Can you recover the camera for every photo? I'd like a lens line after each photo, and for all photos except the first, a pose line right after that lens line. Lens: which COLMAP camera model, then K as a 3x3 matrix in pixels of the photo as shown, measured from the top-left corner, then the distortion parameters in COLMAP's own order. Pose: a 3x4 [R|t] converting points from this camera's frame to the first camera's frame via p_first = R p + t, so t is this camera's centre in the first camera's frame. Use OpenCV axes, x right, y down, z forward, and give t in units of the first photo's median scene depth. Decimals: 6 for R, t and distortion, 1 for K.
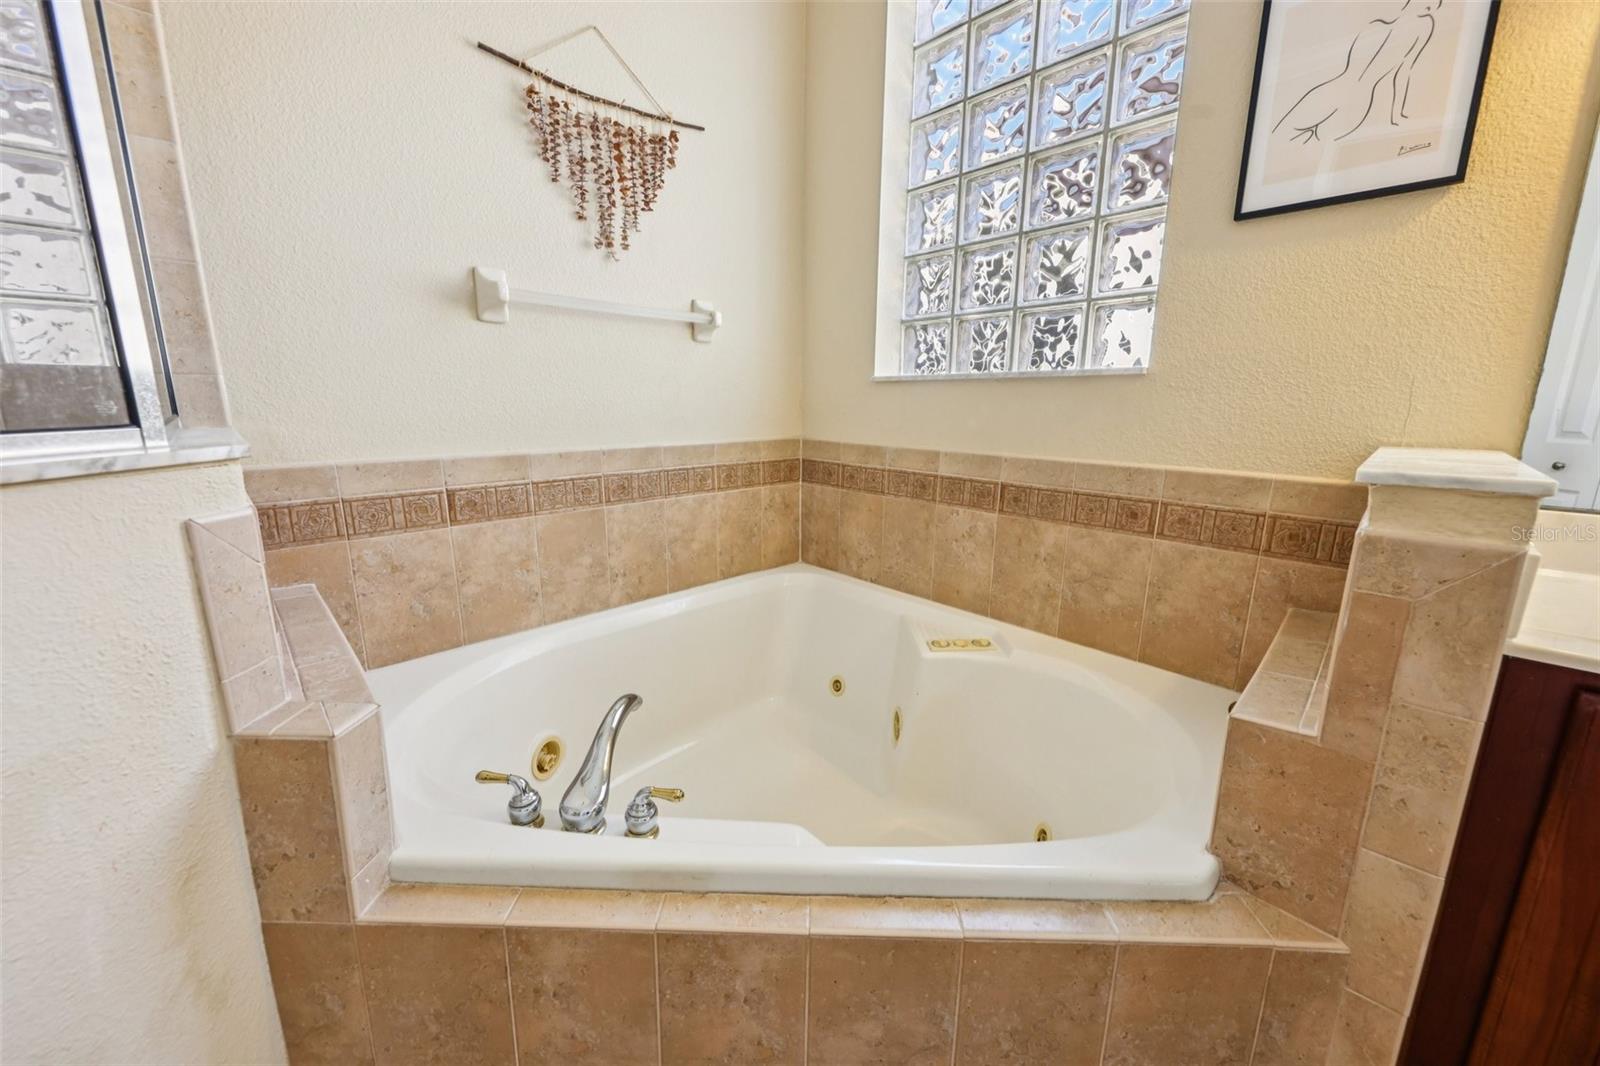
lens RADIAL K [[592.6, 0, 793.7], [0, 592.6, 522.4], [0, 0, 1]] dist [0.001551, -0.001053]
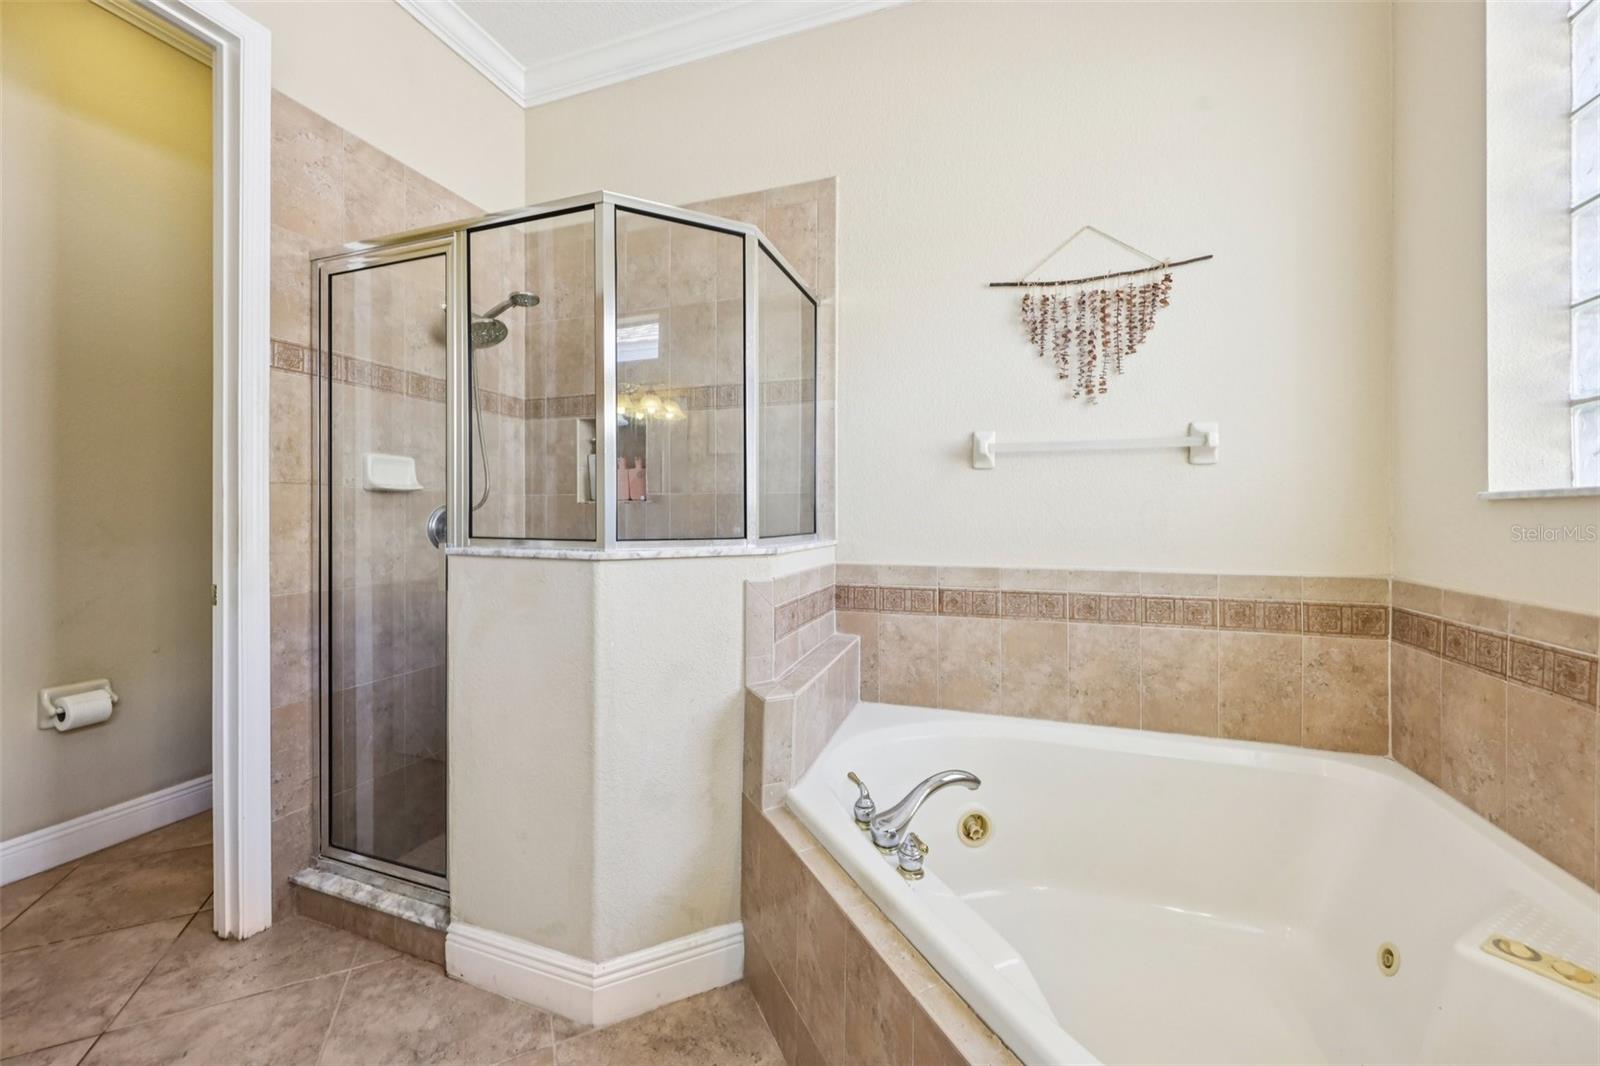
lens RADIAL K [[592.6, 0, 801.3], [0, 592.6, 517.1], [0, 0, 1]] dist [0.001551, -0.001053]
pose [[0.451001, -0.005783, -0.892505, 0.460606], [-0.179669, 0.978920, -0.097133, -0.023967], [0.874252, 0.204162, 0.440455, 0.065438]]
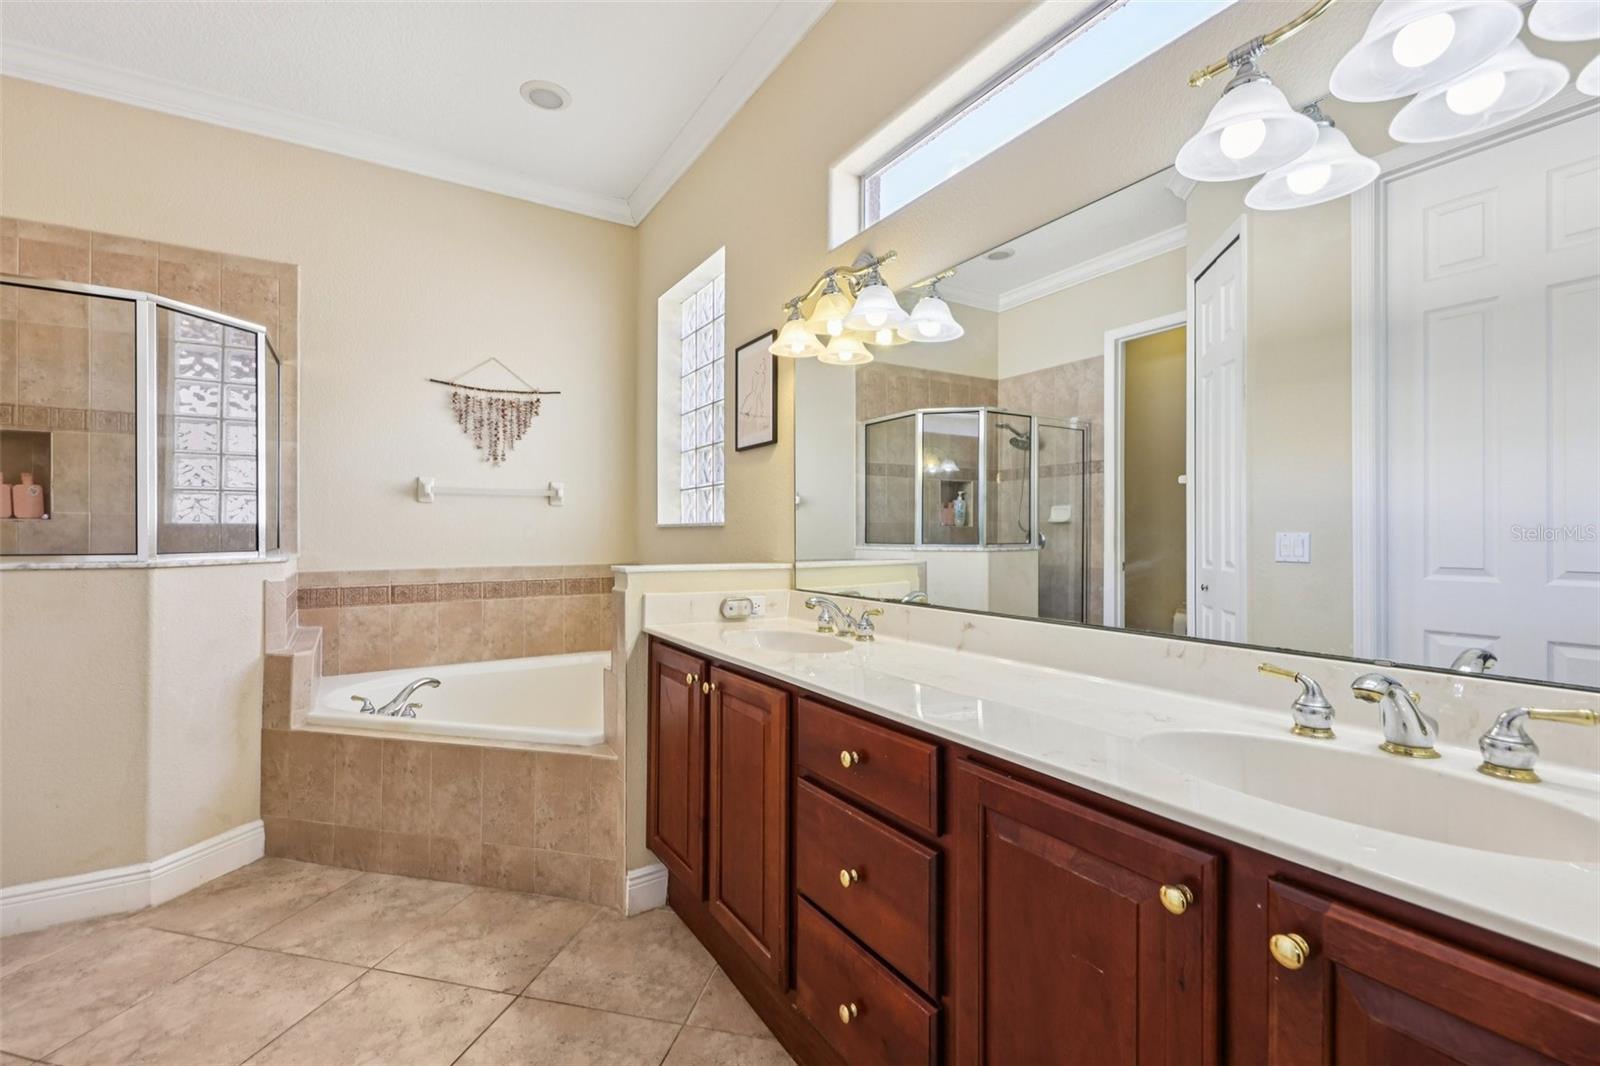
lens RADIAL K [[709.8, 0, 798.1], [0, 709.8, 531.2], [0, 0, 1]] dist [0.013983, -0.001400]
pose [[0.975884, -0.006309, -0.218201, 1.133481], [-0.038535, 0.978905, -0.200648, 0.173666], [0.214864, 0.204218, 0.955054, -0.914354]]
